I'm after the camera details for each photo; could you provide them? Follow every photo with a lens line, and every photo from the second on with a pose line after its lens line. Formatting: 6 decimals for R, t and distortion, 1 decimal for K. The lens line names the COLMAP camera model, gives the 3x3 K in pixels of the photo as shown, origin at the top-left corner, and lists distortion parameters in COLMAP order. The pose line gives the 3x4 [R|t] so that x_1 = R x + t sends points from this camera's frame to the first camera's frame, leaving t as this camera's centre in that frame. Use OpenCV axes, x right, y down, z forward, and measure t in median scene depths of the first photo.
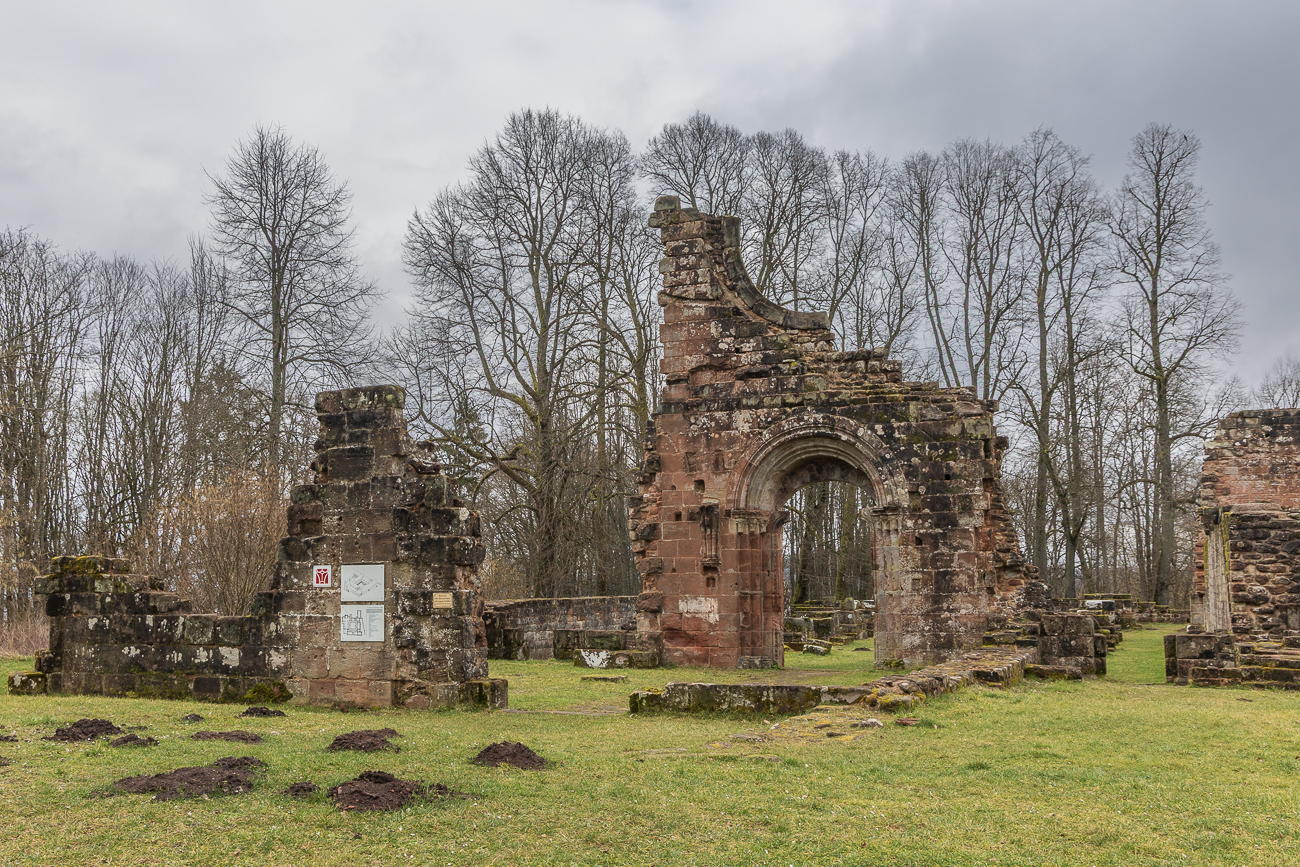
lens RADIAL K [[1253.9, 0, 652.6], [0, 1253.9, 434.9], [0, 0, 1]] dist [0.011177, 0.000000]
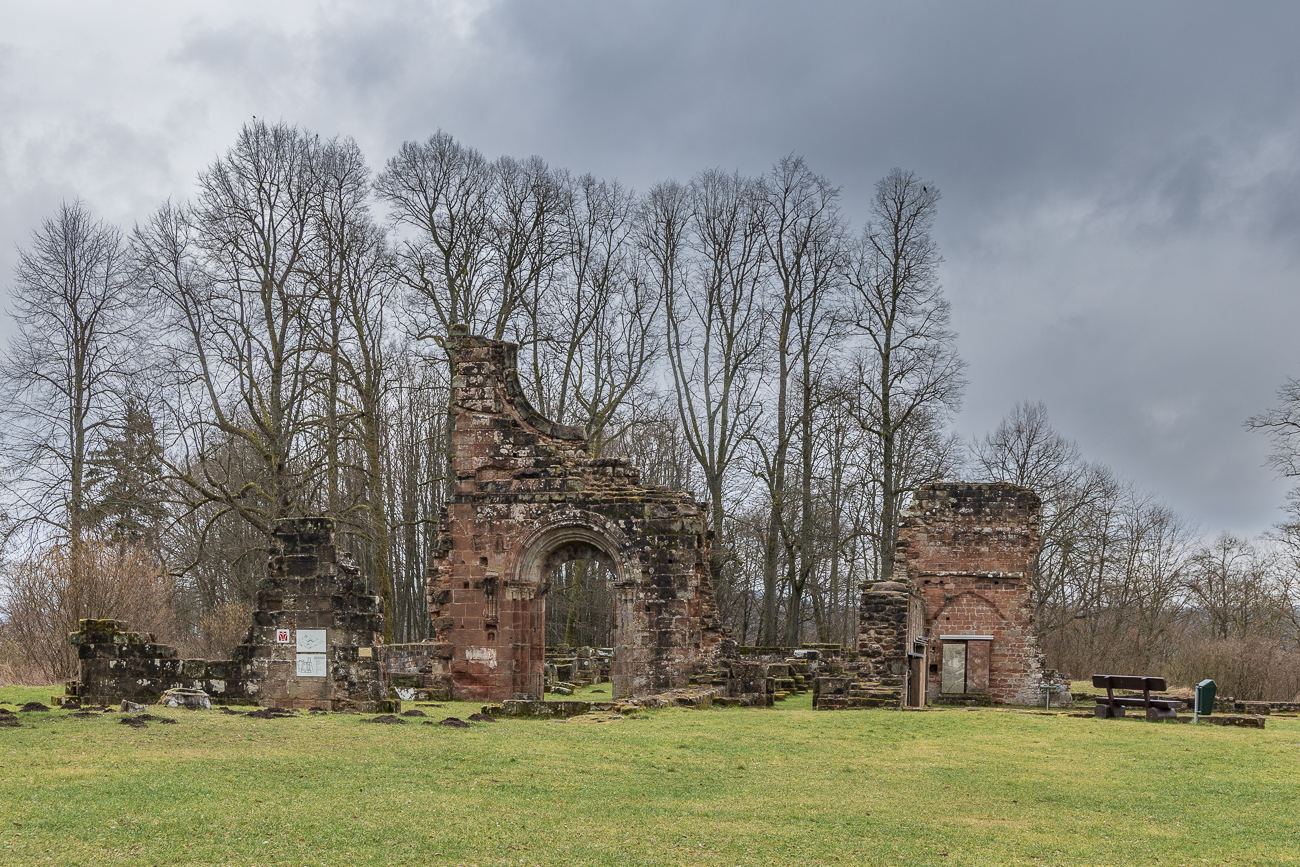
lens RADIAL K [[1617.7, 0, 648.5], [0, 1617.7, 434.3], [0, 0, 1]] dist [-0.006279, 0.000000]
pose [[0.978851, 0.035999, 0.201383, -0.126667], [-0.036722, 0.999326, -0.000148, -0.089472], [-0.201252, -0.007250, 0.979513, -0.617461]]
